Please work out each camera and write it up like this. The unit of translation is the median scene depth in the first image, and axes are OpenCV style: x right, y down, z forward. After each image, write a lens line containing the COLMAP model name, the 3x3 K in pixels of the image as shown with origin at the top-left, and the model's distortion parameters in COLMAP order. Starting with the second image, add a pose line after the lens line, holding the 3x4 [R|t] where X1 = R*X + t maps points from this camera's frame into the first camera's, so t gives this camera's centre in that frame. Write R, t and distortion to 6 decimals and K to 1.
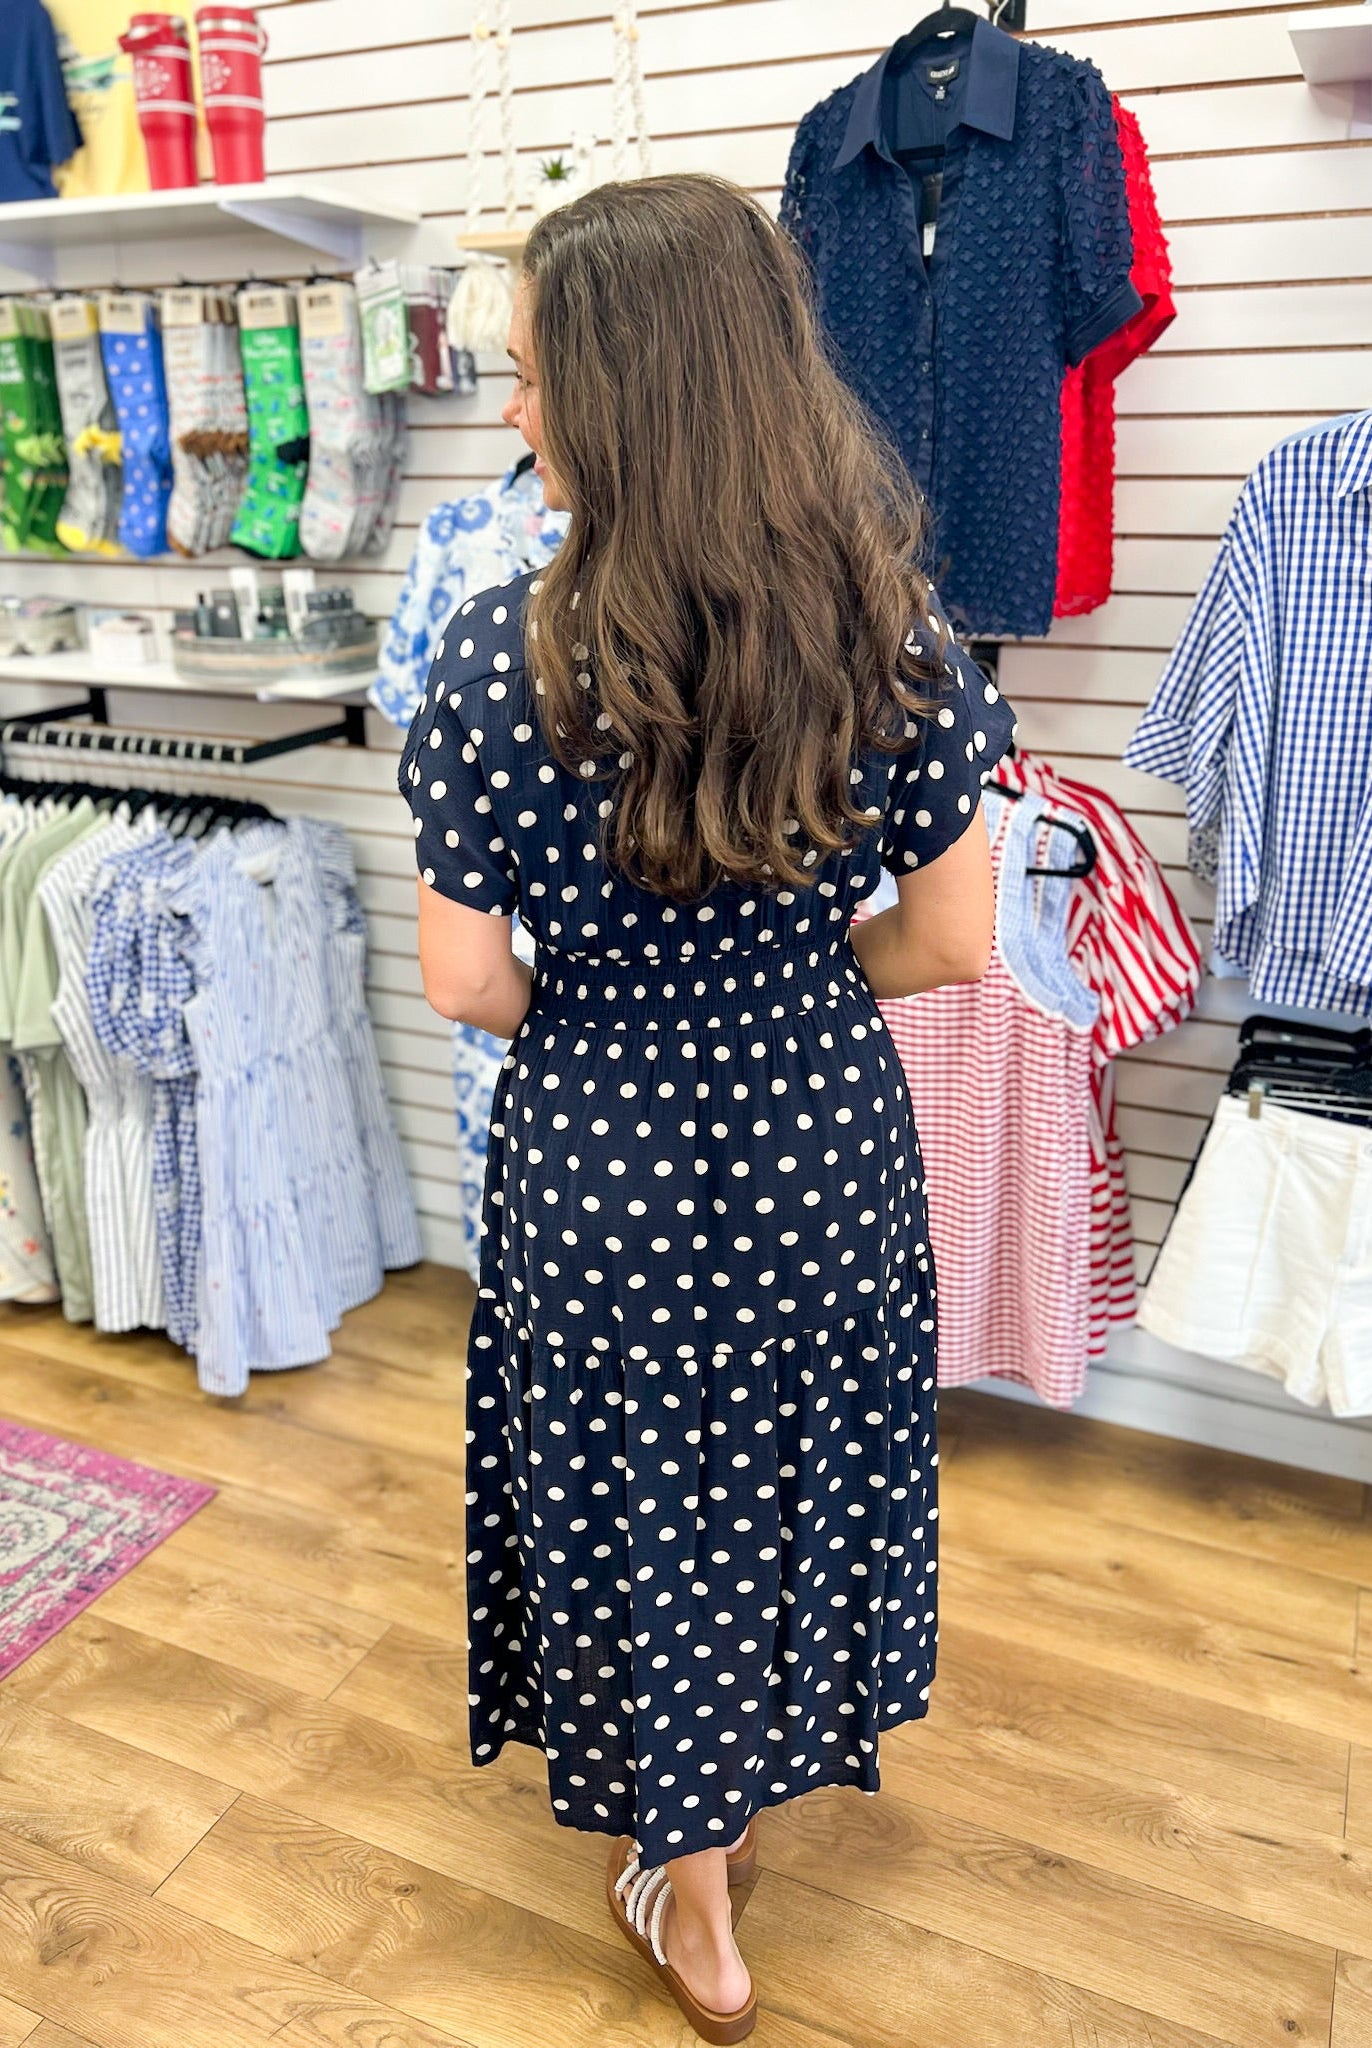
lens RADIAL K [[1492.7, 0, 684.3], [0, 1492.7, 1014.4], [0, 0, 1]] dist [-0.002648, -0.011749]
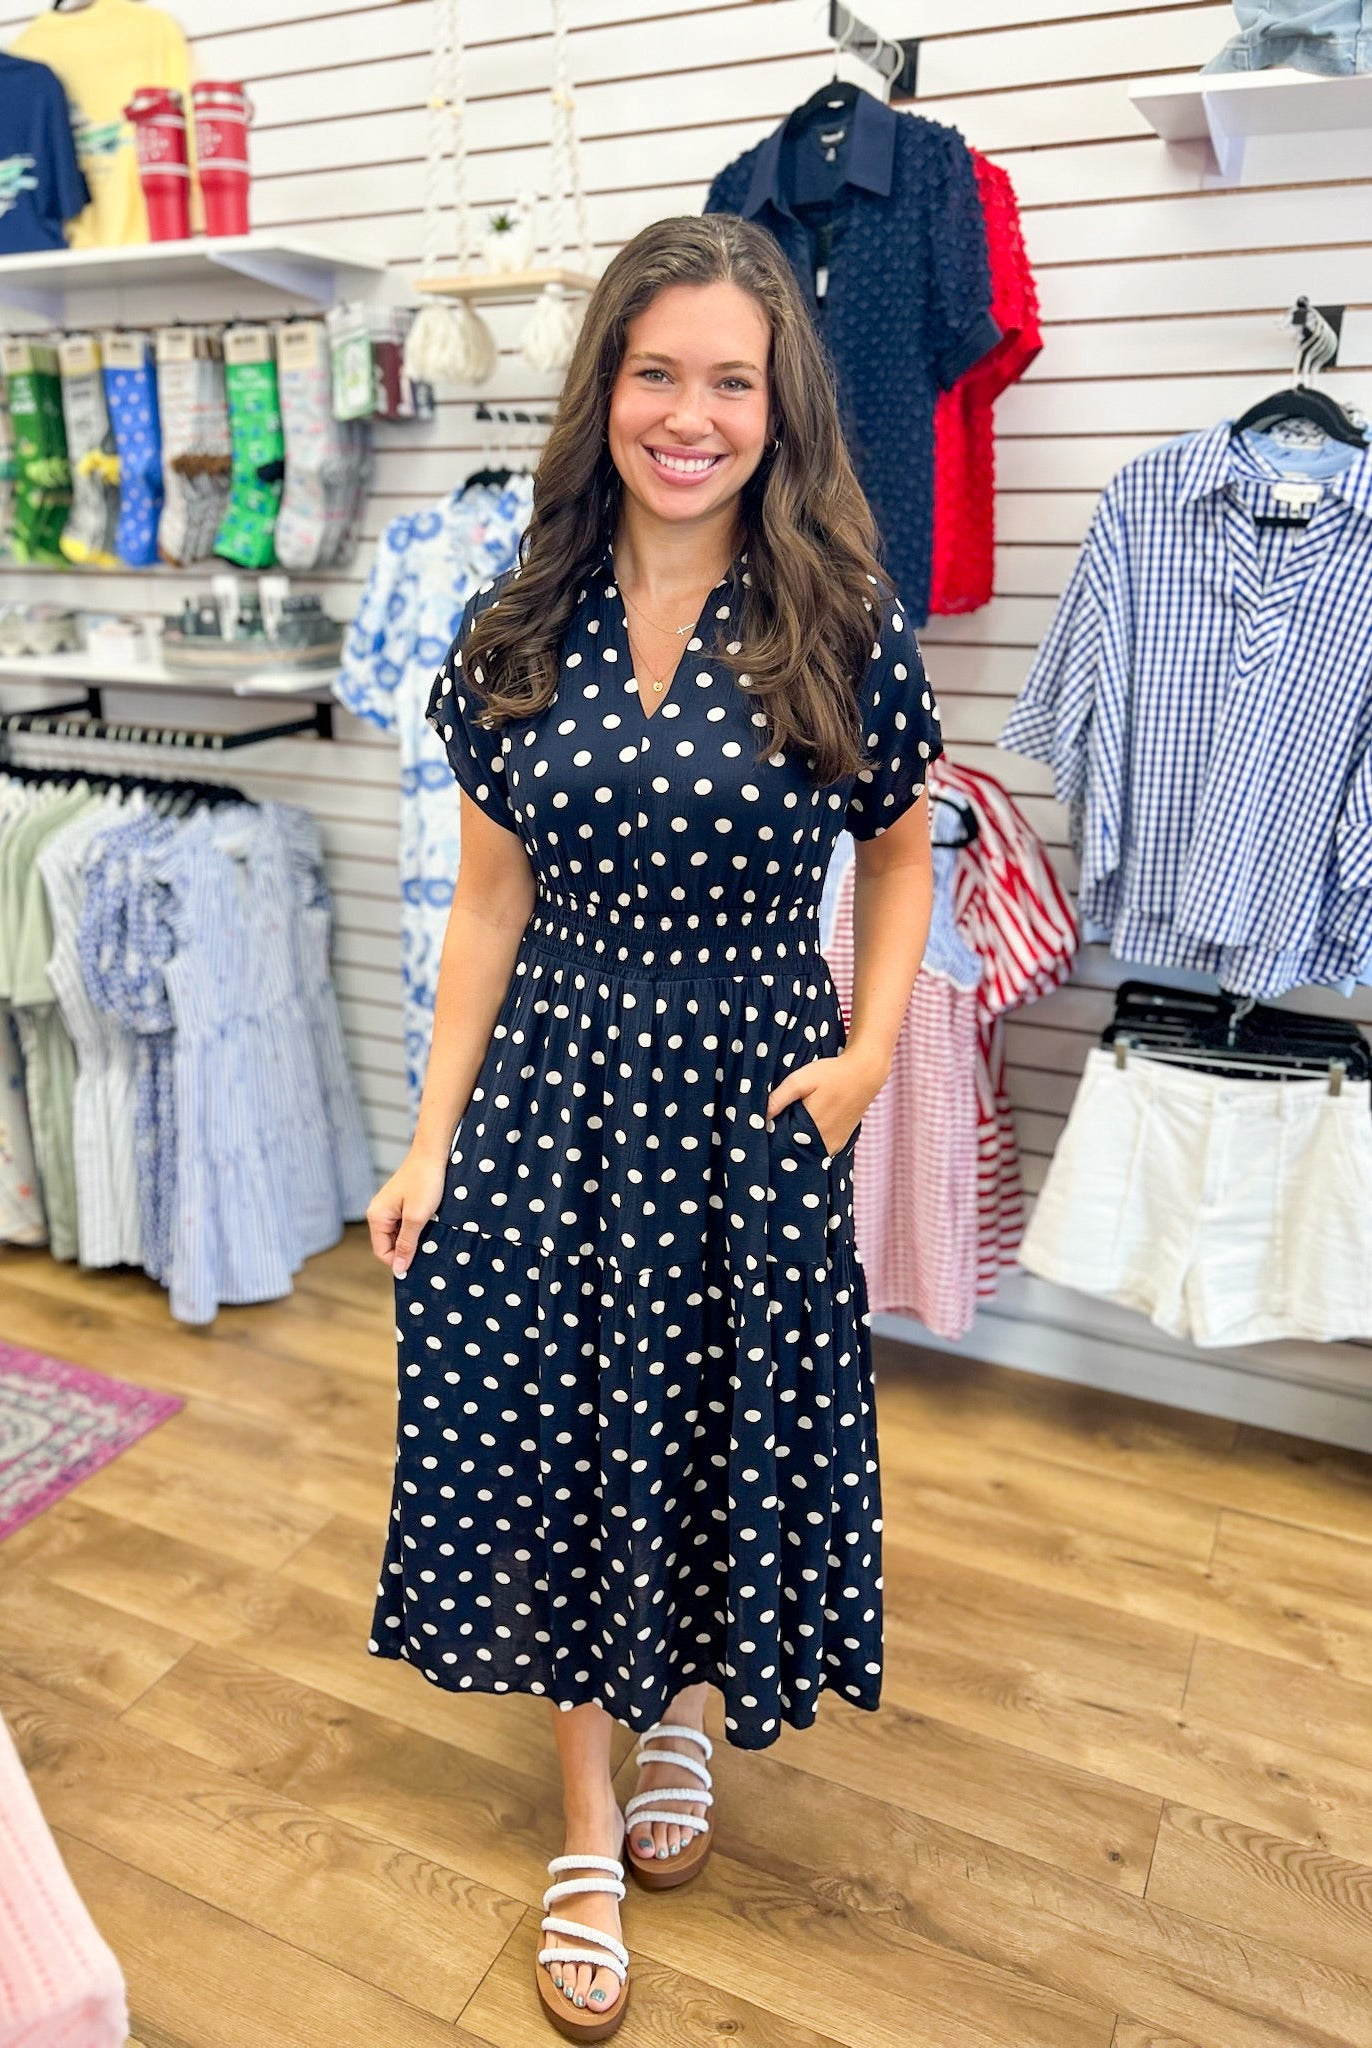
lens RADIAL K [[1484.7, 0, 603.7], [0, 1484.7, 1009.1], [0, 0, 1]] dist [-0.006241, -0.004906]
pose [[0.999046, 0.013111, -0.041658, 0.041786], [-0.013992, 0.999683, -0.020919, 0.048546], [0.041370, 0.021482, 0.998913, -0.099510]]
